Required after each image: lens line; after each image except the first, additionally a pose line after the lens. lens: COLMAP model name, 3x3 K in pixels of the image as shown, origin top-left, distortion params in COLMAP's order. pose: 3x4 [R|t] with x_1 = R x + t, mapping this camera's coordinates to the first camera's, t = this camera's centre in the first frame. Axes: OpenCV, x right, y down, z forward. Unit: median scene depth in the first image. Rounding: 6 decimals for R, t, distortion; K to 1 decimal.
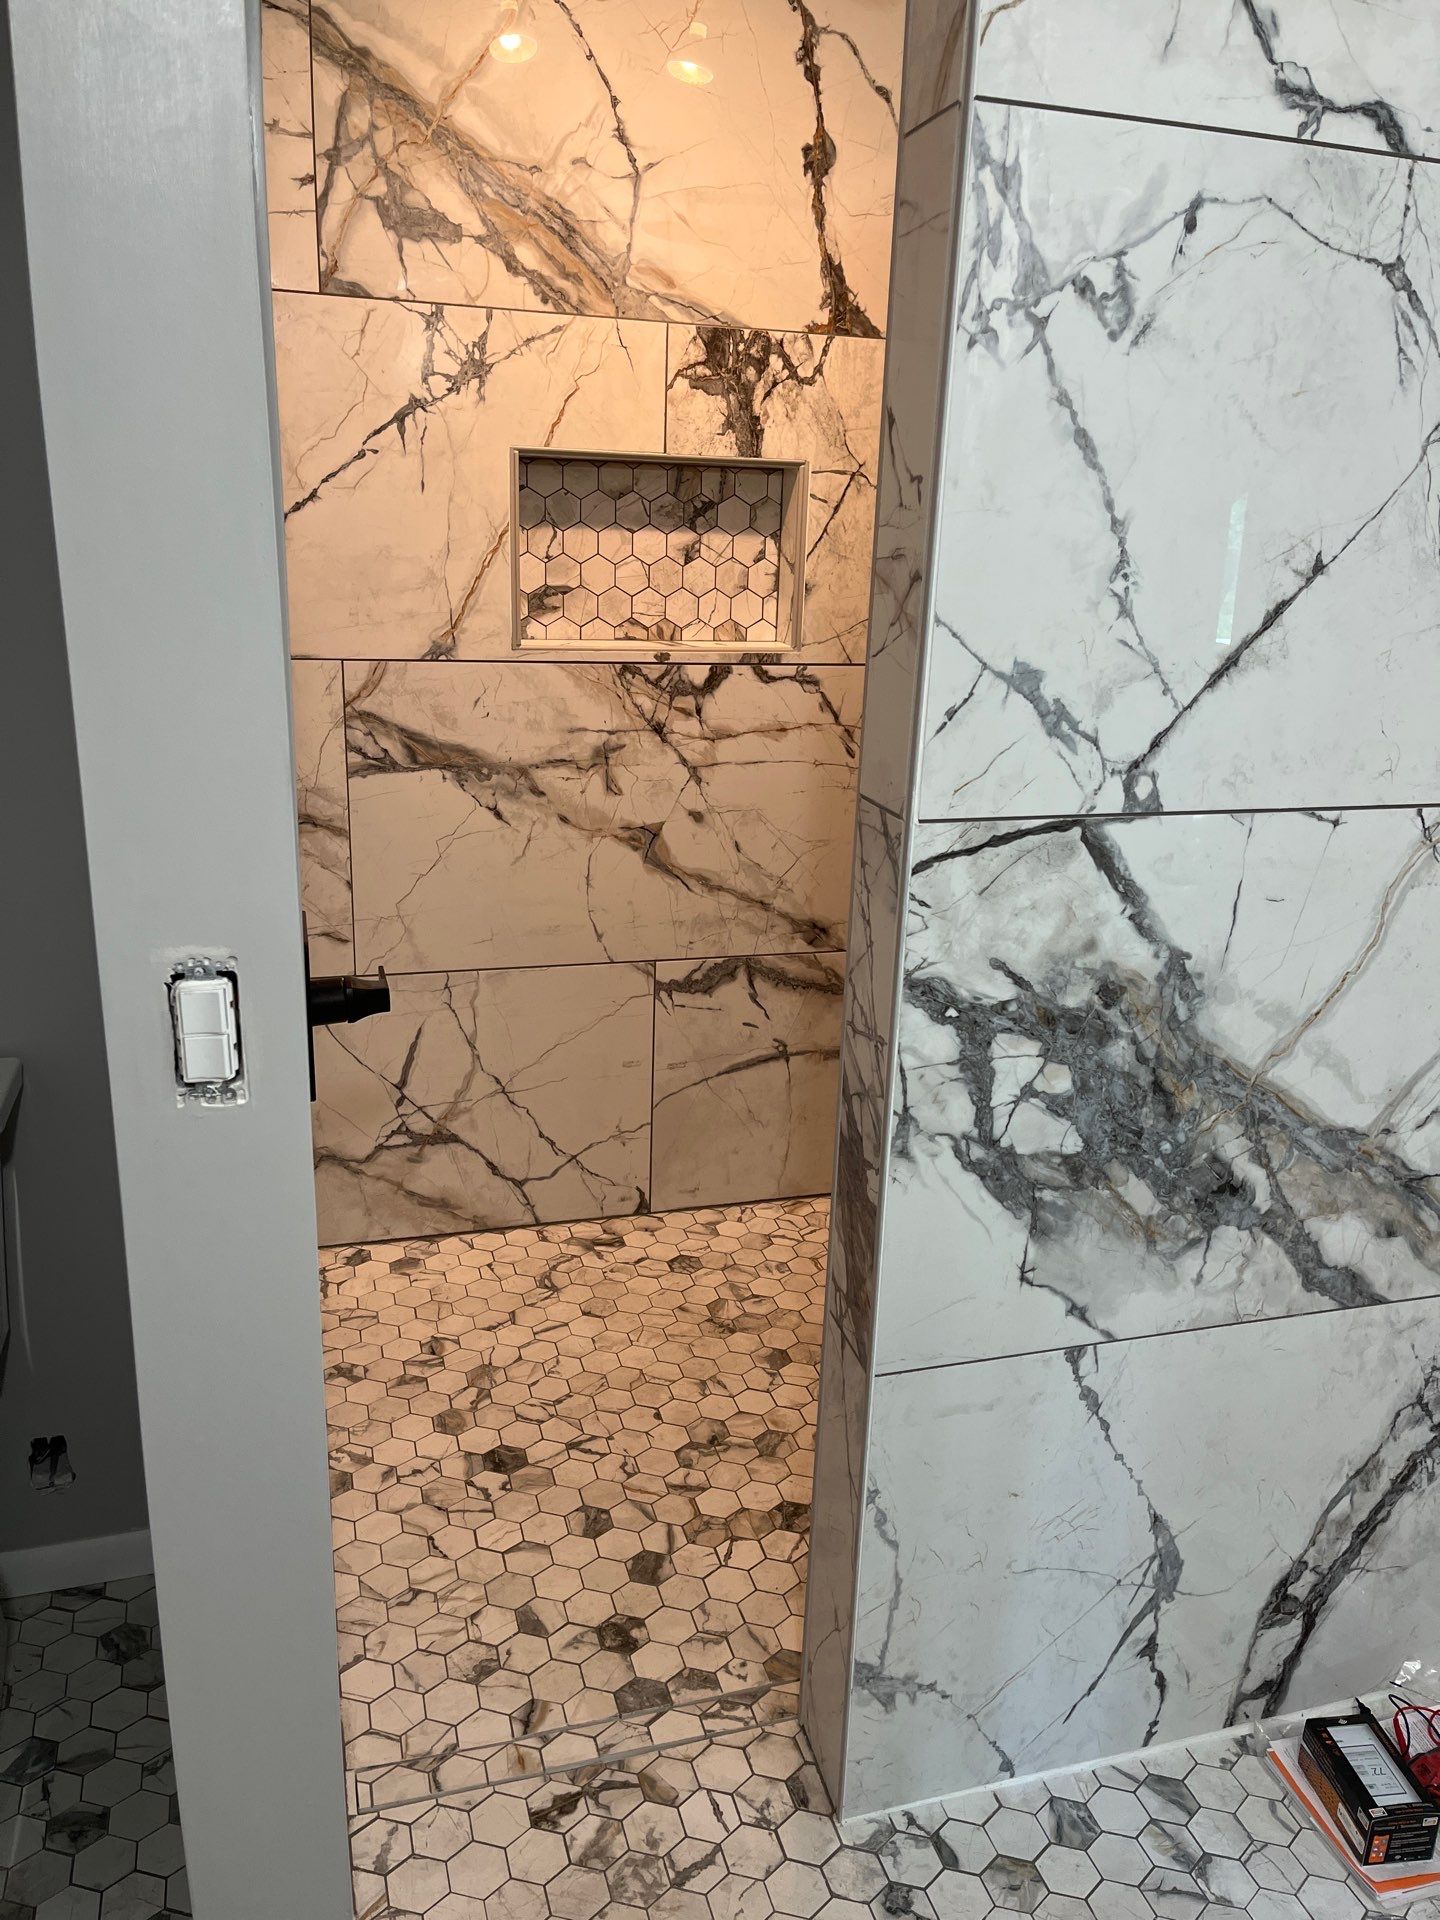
lens RADIAL K [[1447.6, 0, 722.8], [0, 1447.6, 960.6], [0, 0, 1]] dist [0.072562, -0.097685]
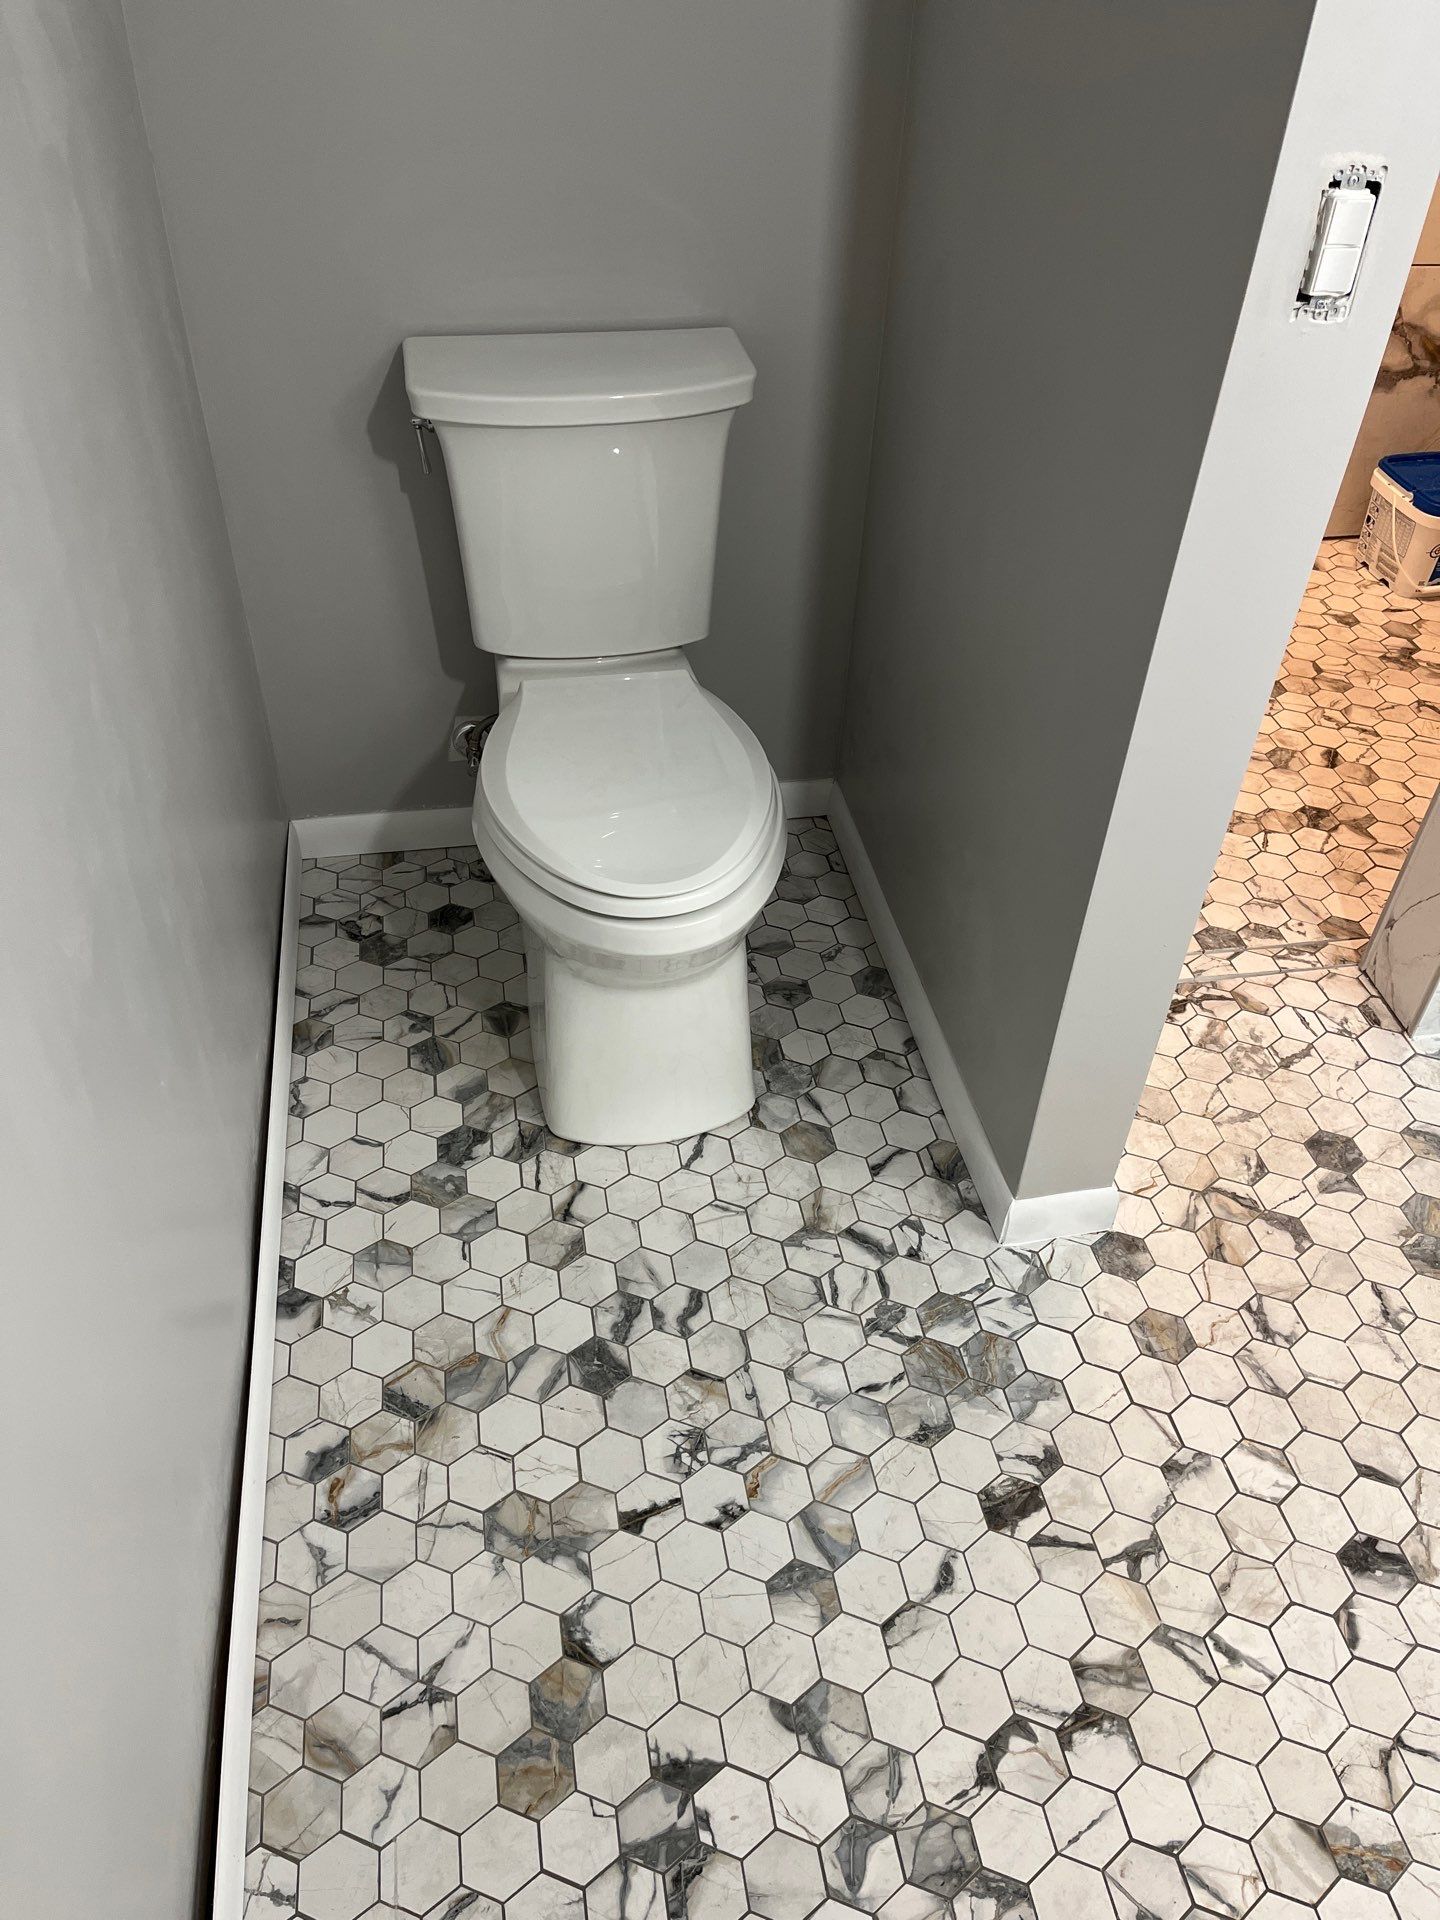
lens RADIAL K [[1447.6, 0, 712.6], [0, 1447.6, 973.2], [0, 0, 1]] dist [0.072562, -0.097685]
pose [[0.992029, 0.078492, -0.098582, -0.377009], [-0.031338, 0.911407, 0.410312, 0.061973], [0.122054, -0.403952, 0.906601, -0.142552]]
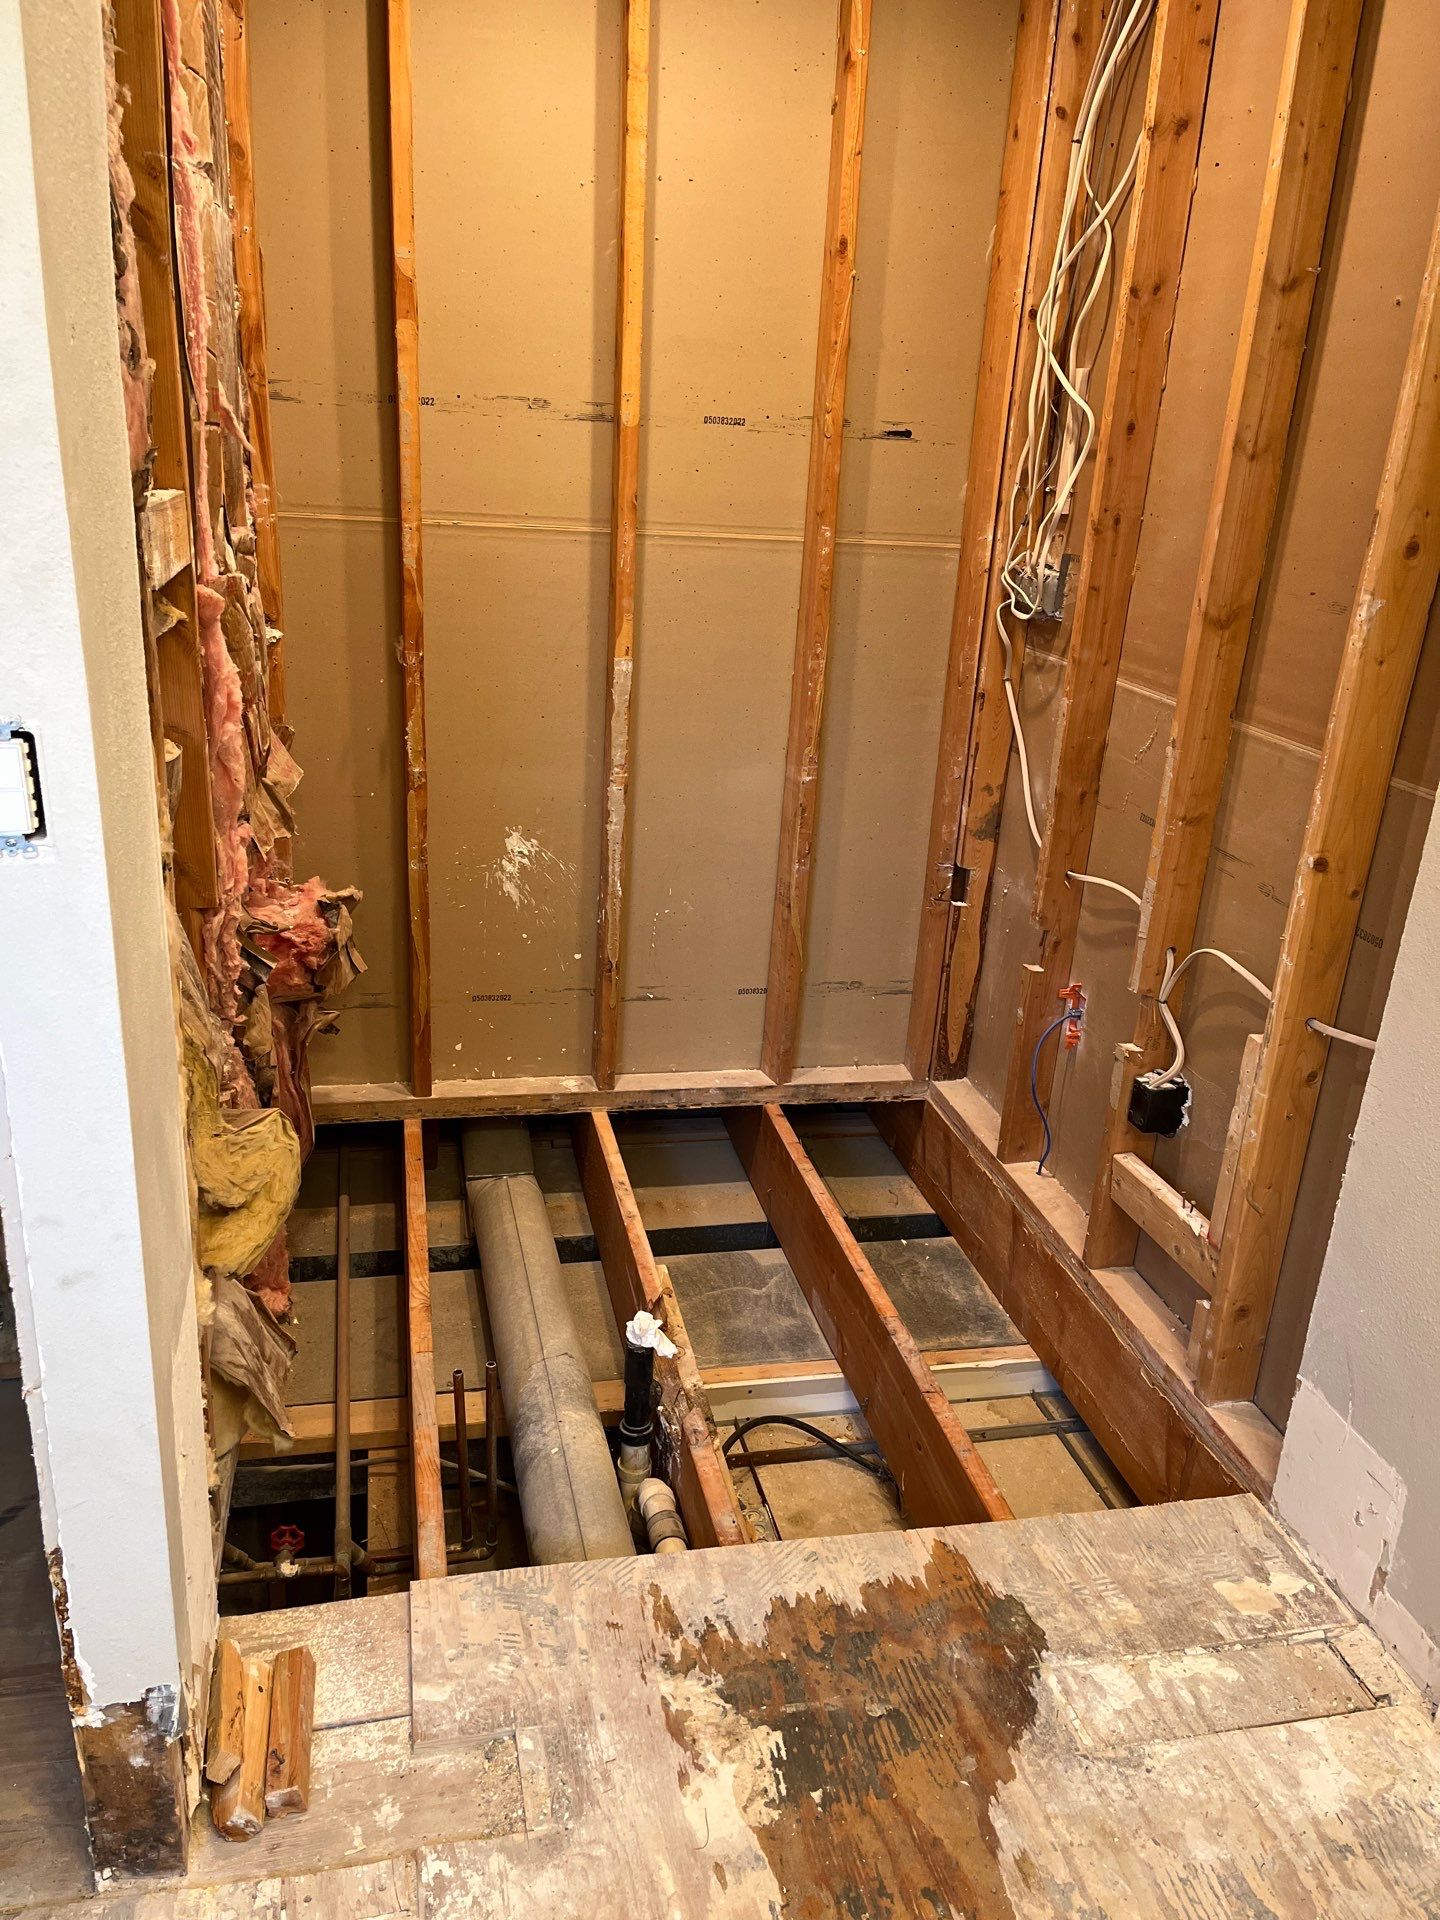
lens RADIAL K [[1447.6, 0, 717.1], [0, 1447.6, 984.6], [0, 0, 1]] dist [0.072562, -0.097685]
pose [[0.996710, 0.052582, -0.061674, 0.141388], [-0.048366, 0.996514, 0.067973, 0.053834], [0.065033, -0.064767, 0.995779, -0.033770]]
